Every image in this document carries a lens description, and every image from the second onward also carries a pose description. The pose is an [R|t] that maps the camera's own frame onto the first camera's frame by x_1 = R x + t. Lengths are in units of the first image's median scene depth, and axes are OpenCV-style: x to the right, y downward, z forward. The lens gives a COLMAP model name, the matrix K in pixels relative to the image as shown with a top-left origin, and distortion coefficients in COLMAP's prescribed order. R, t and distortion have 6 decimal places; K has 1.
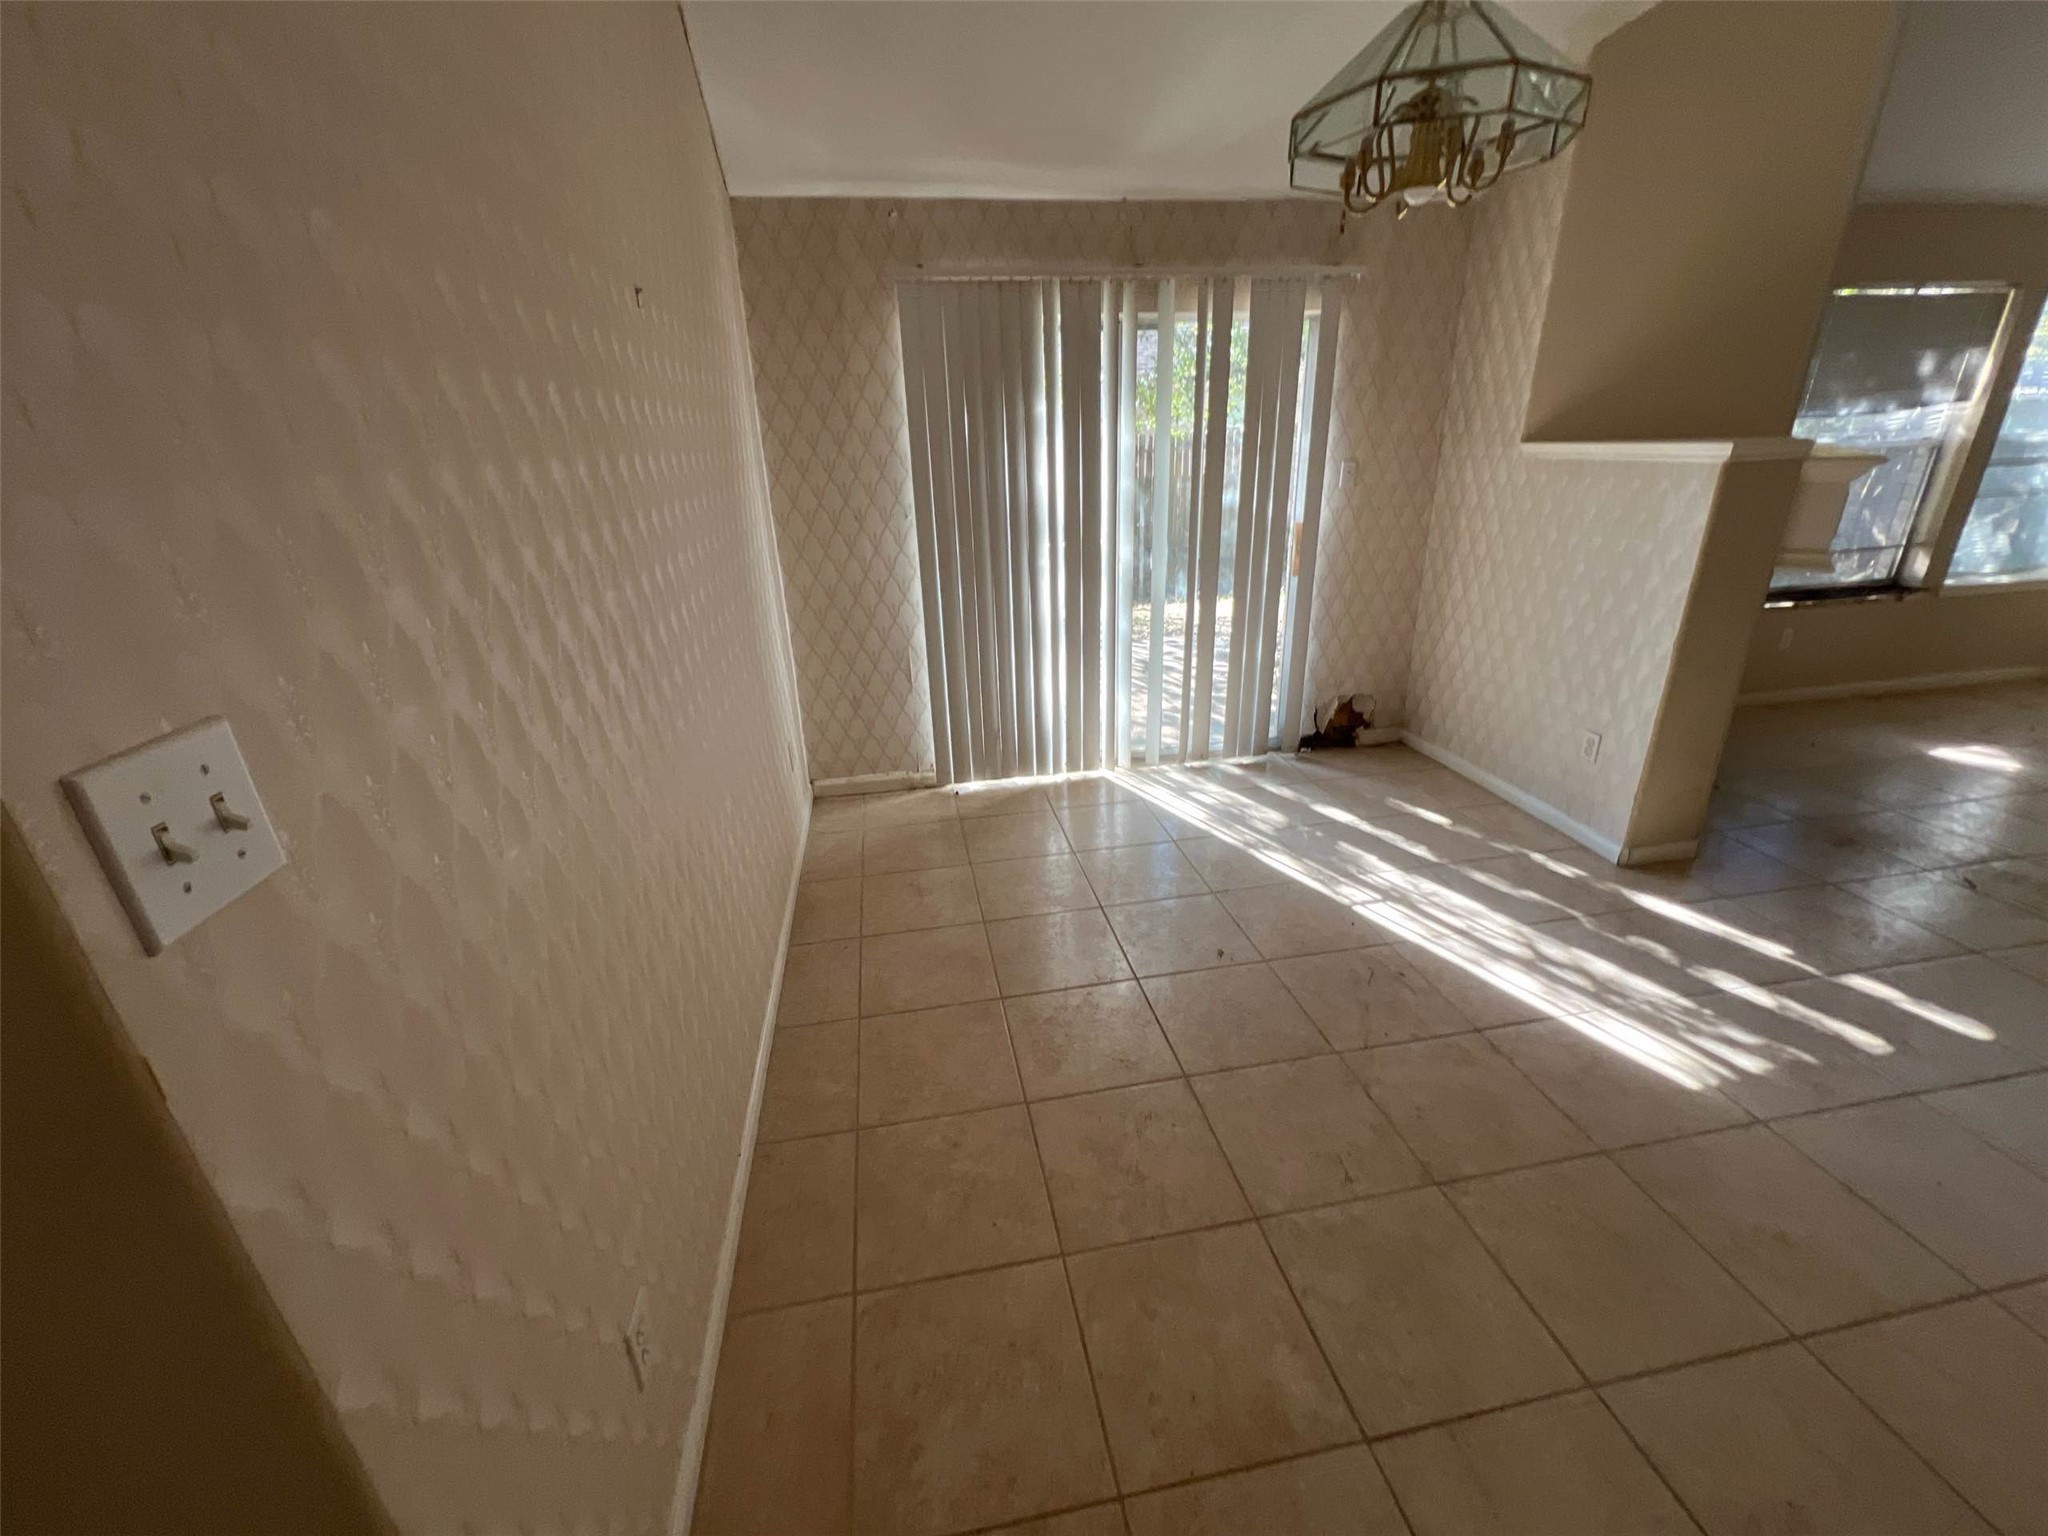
lens RADIAL K [[821.7, 0, 1024.0], [0, 821.7, 768.0], [0, 0, 1]] dist [-0.000887, -0.000083]
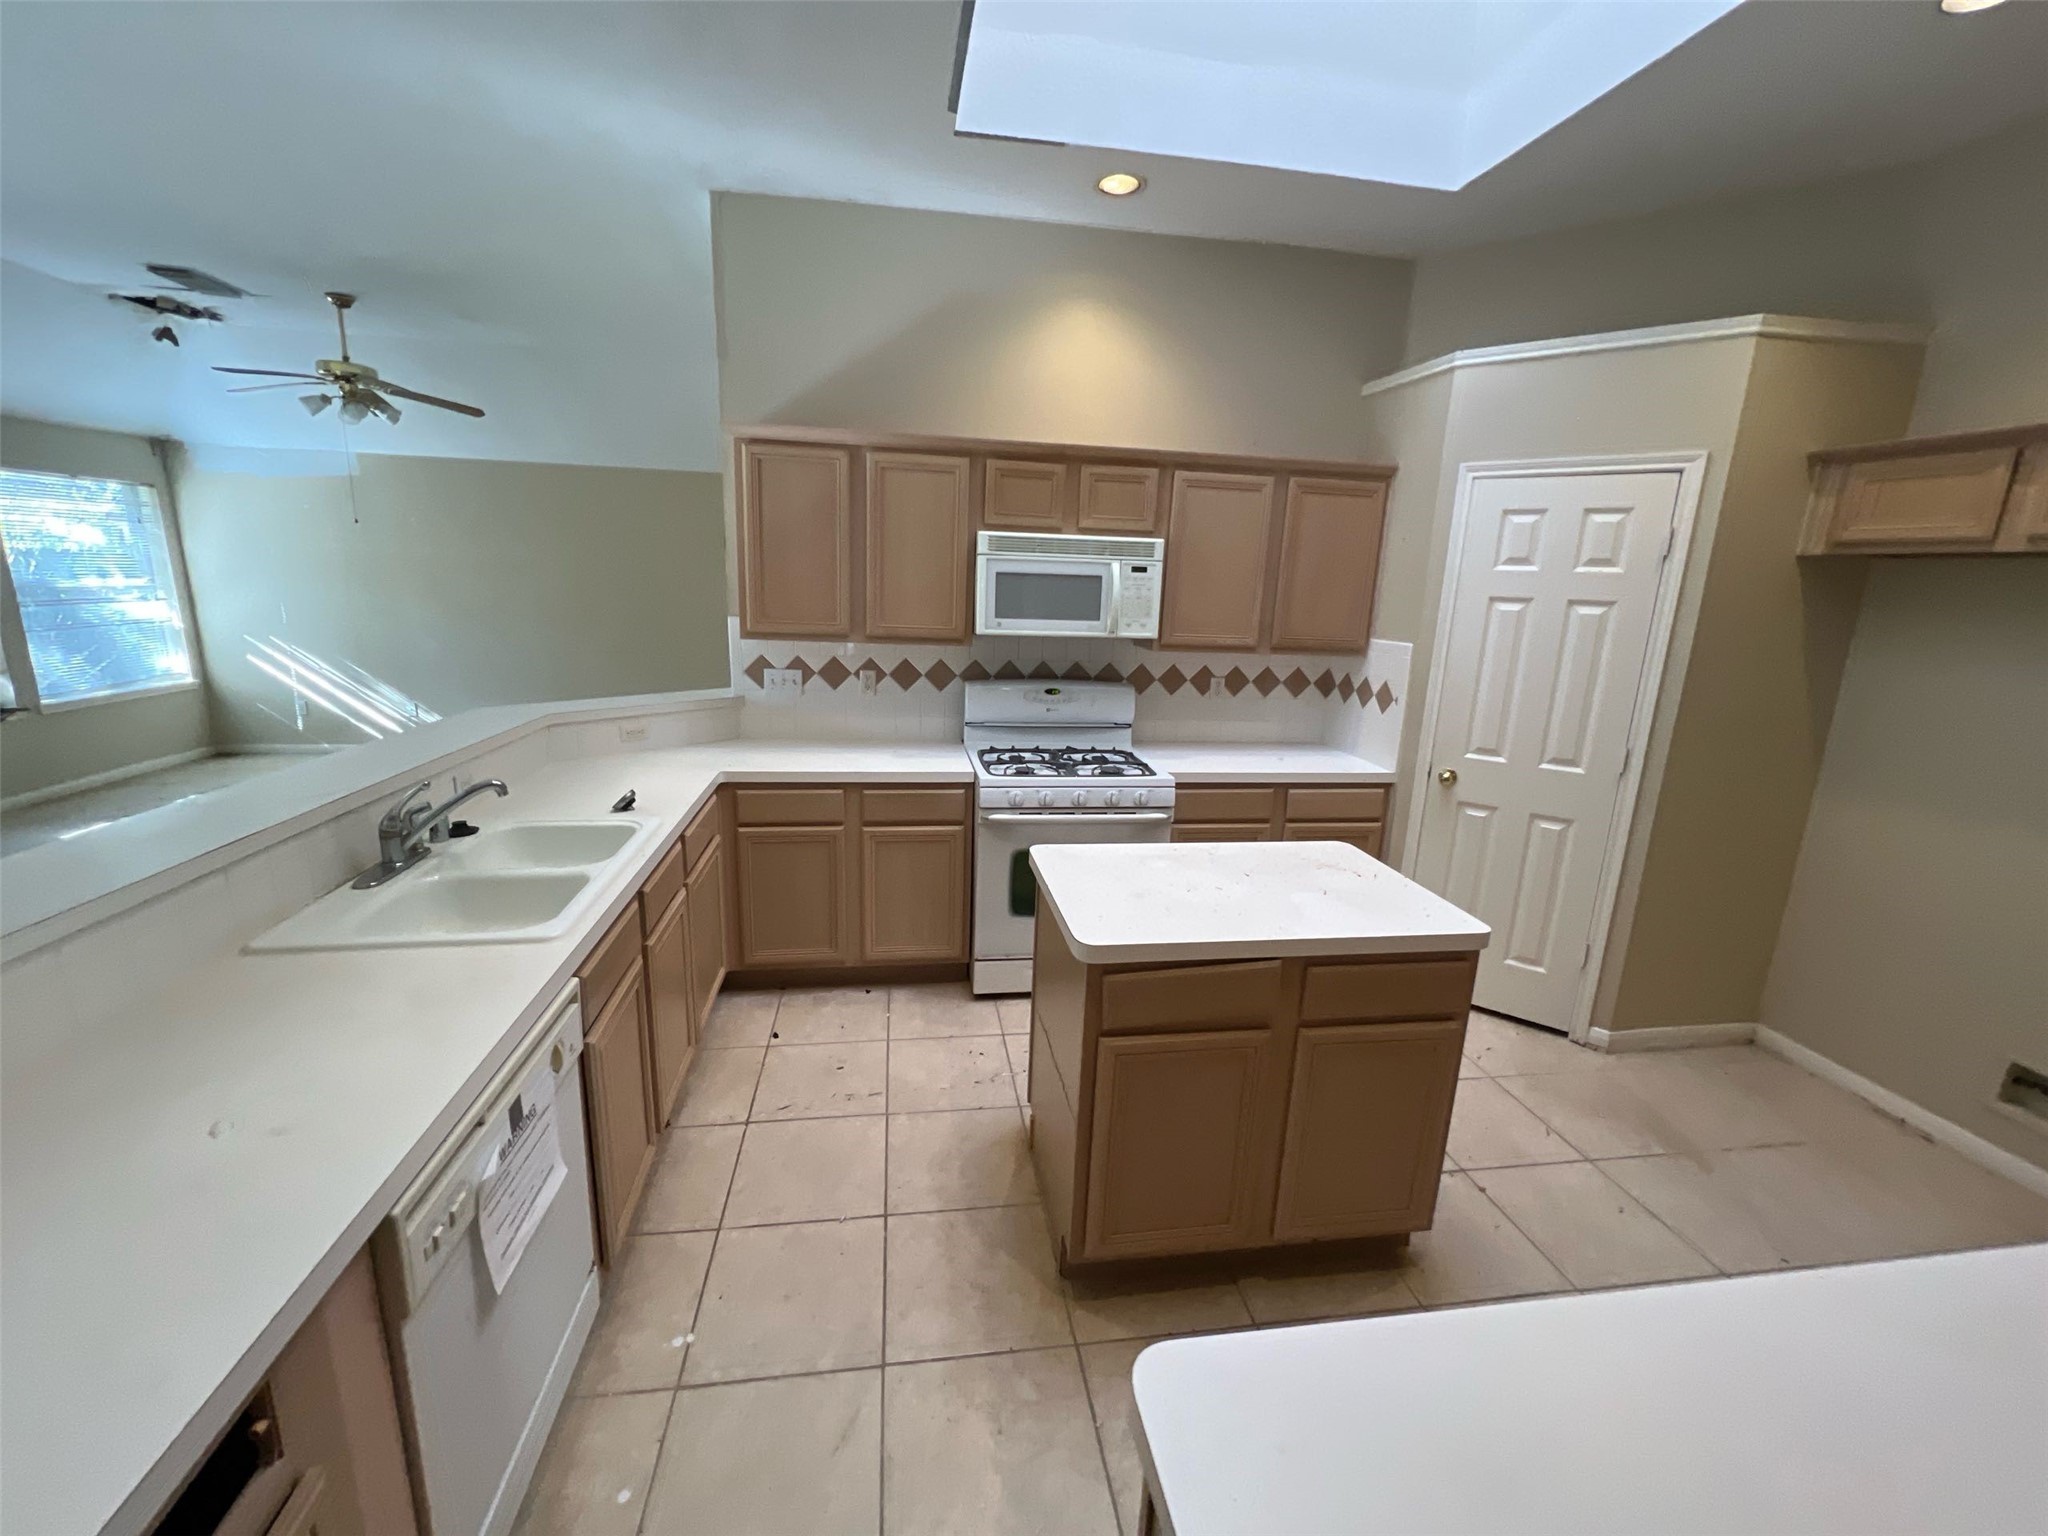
lens RADIAL K [[809.8, 0, 1024.0], [0, 809.8, 768.0], [0, 0, 1]] dist [-0.004365, 0.000161]
pose [[0.010588, -0.191325, 0.981470, -0.007532], [0.334785, 0.925557, 0.176814, 0.139379], [-0.942235, 0.326709, 0.073853, -0.409694]]
